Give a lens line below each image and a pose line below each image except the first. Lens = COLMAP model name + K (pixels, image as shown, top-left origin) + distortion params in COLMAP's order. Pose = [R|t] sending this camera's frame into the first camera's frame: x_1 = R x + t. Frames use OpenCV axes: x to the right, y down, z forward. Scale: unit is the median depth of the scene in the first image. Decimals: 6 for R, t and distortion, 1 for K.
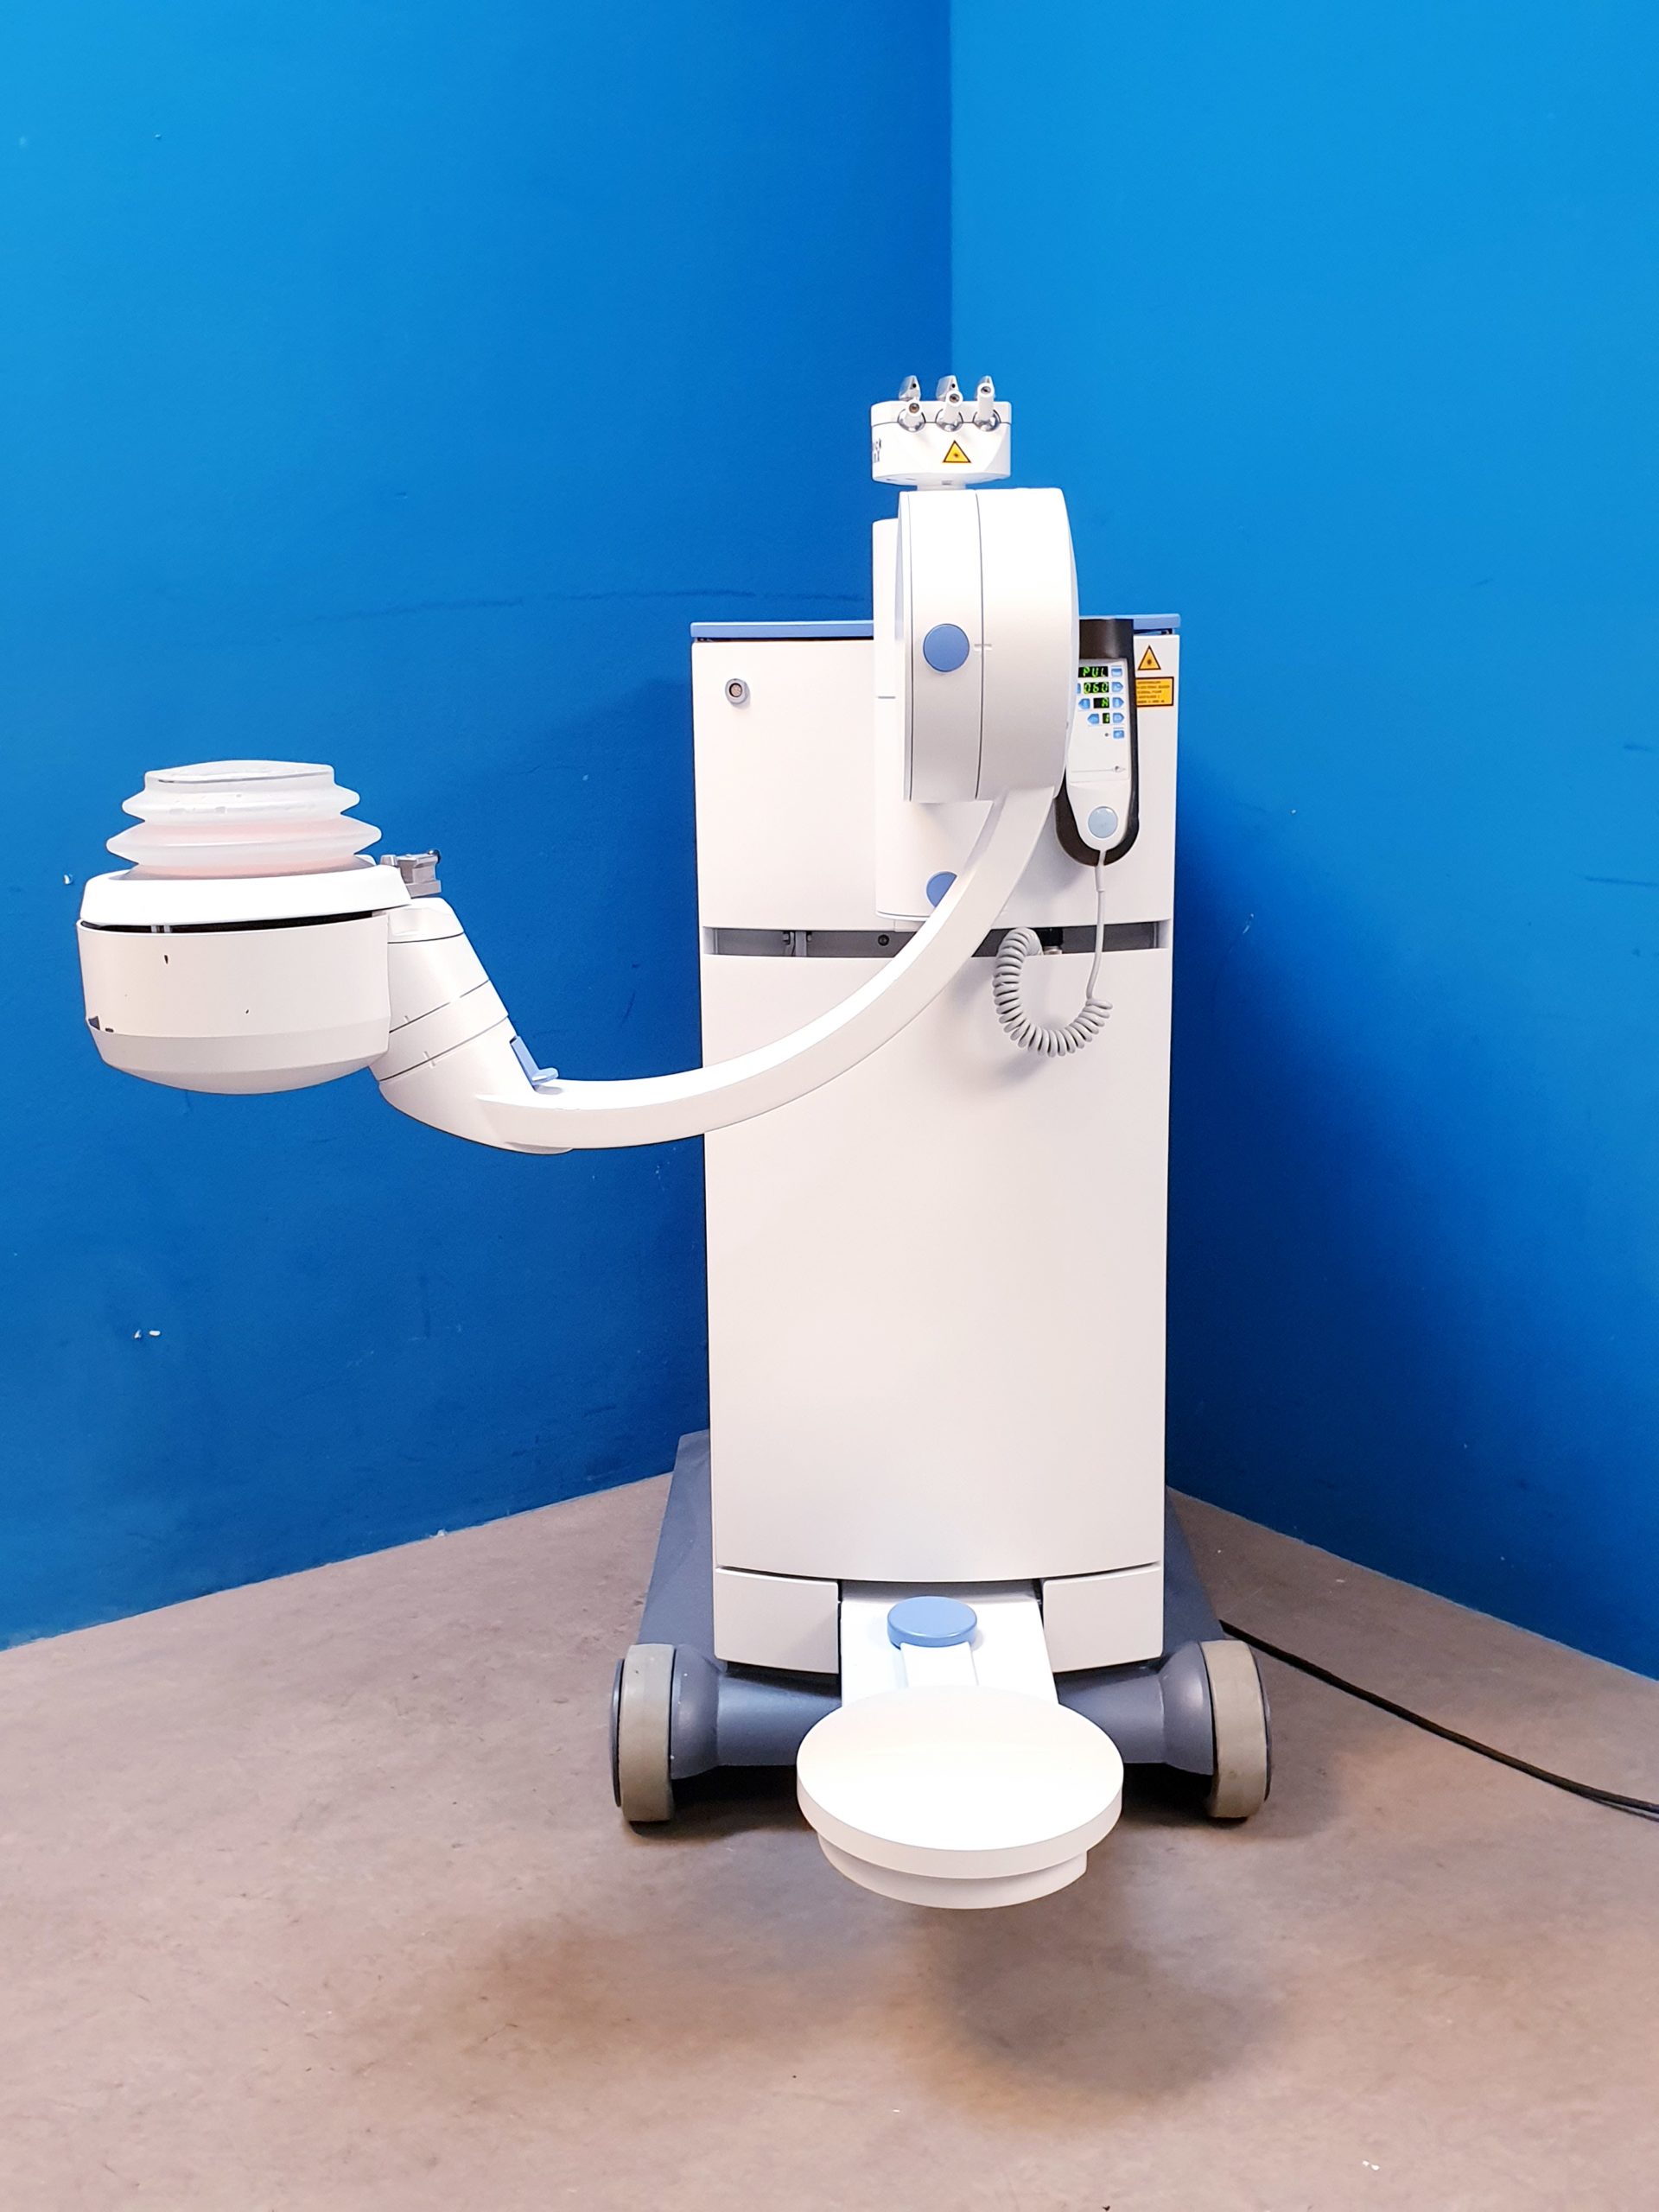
lens RADIAL K [[2223.0, 0, 838.6], [0, 2223.0, 1093.9], [0, 0, 1]] dist [0.009215, 0.011046]
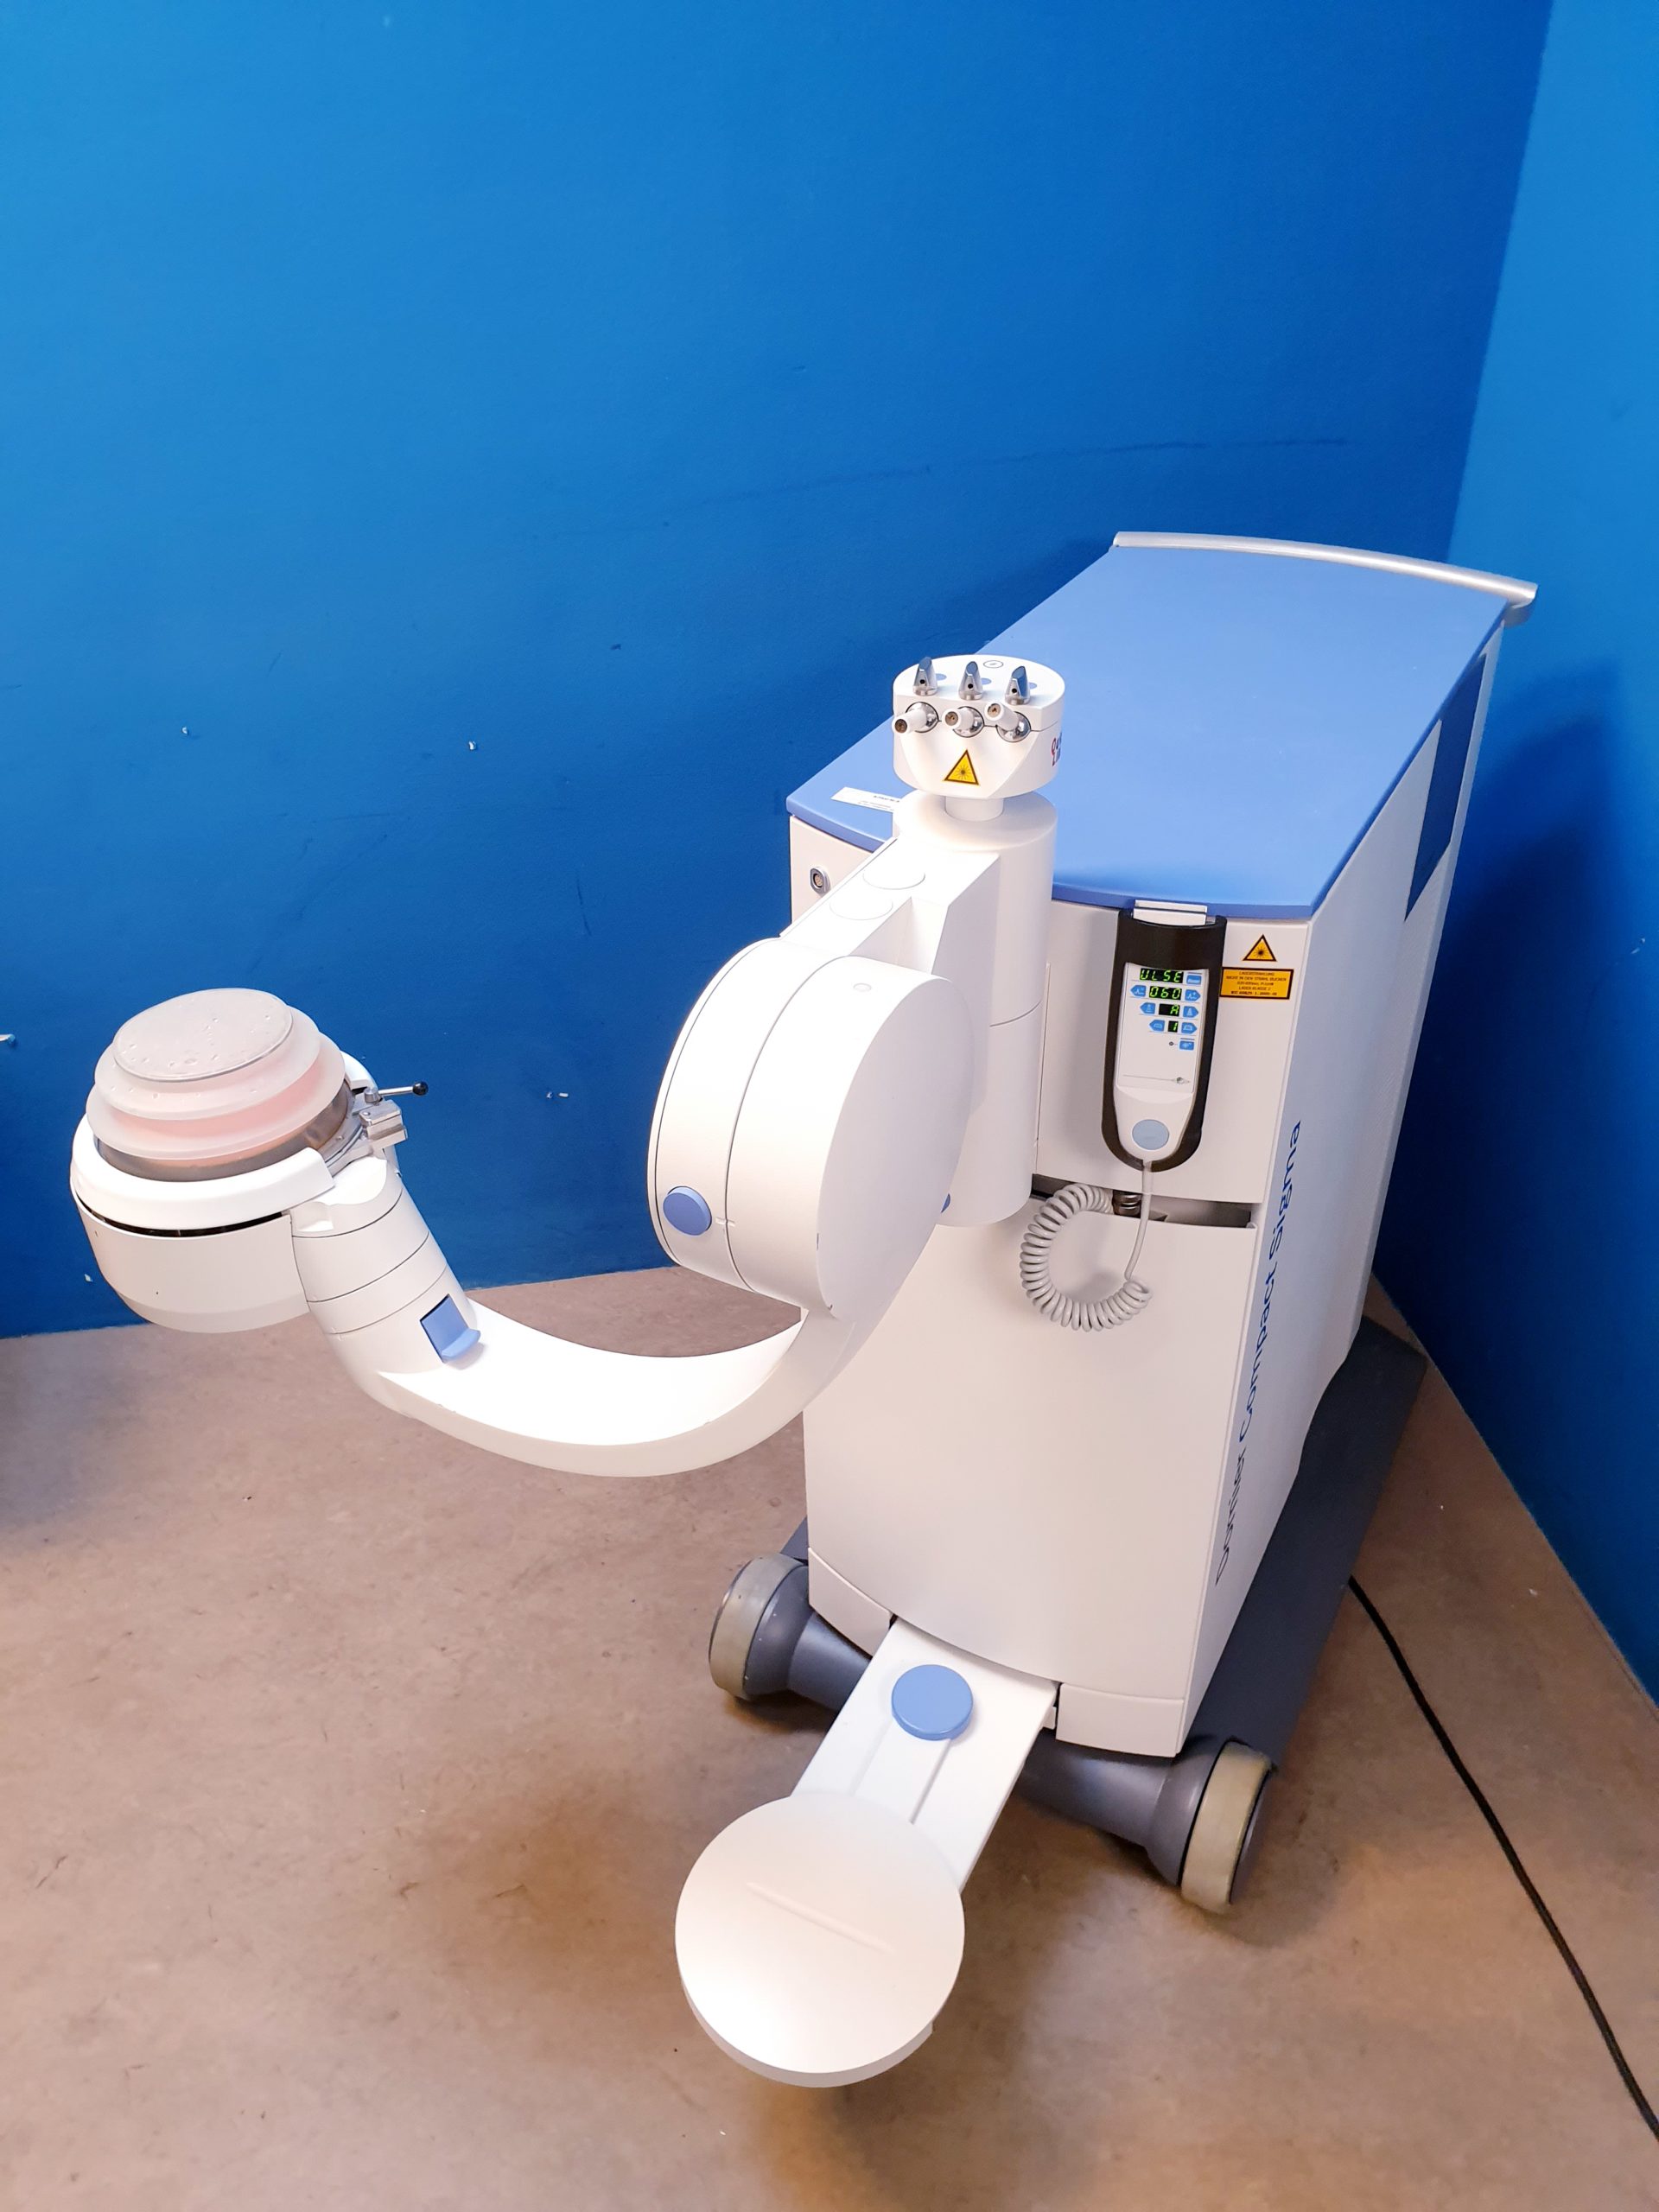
lens RADIAL K [[1727.5, 0, 843.0], [0, 1727.5, 1095.3], [0, 0, 1]] dist [0.013059, 0.007339]
pose [[0.886070, 0.259721, -0.383960, 0.268134], [-0.089096, 0.908275, 0.408776, -0.402737], [0.454909, -0.327995, 0.827936, 0.381500]]
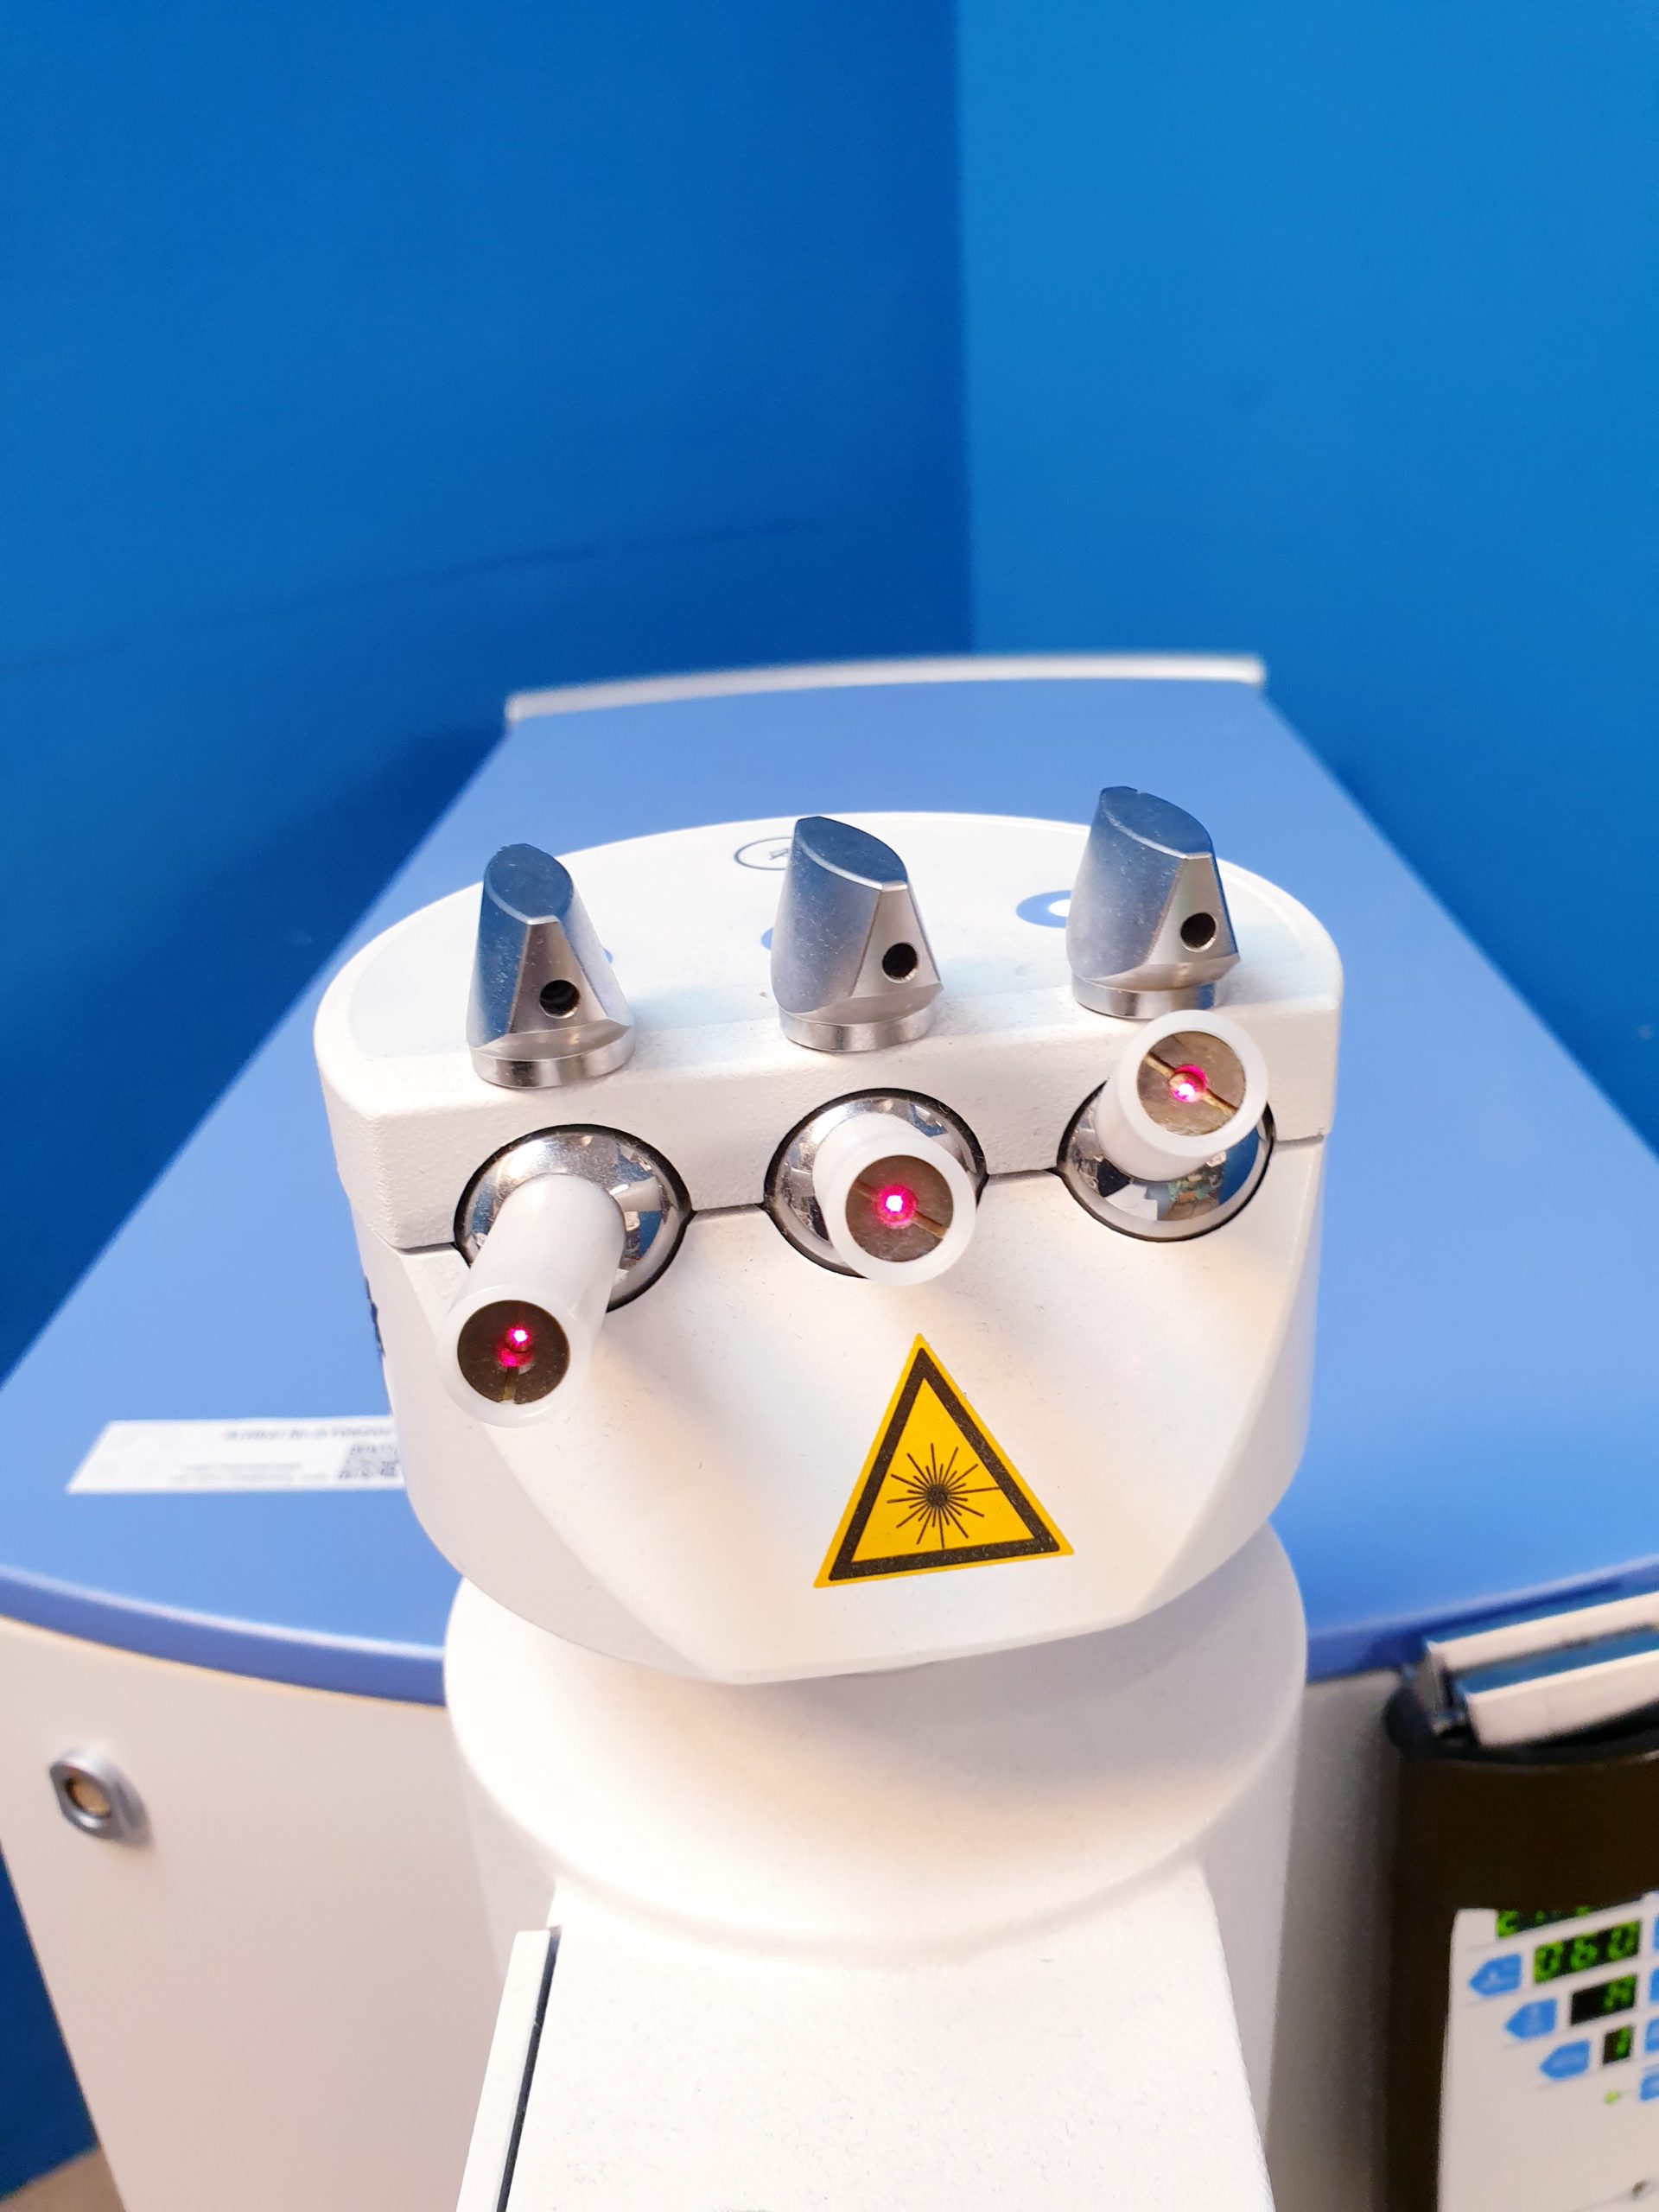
lens RADIAL K [[1750.8, 0, 877.9], [0, 1750.8, 1095.3], [0, 0, 1]] dist [0.009354, 0.001206]
pose [[0.999781, -0.015538, -0.013998, 0.047467], [0.018496, 0.969322, 0.245096, -0.308886], [0.009760, -0.245302, 0.969398, 0.841227]]
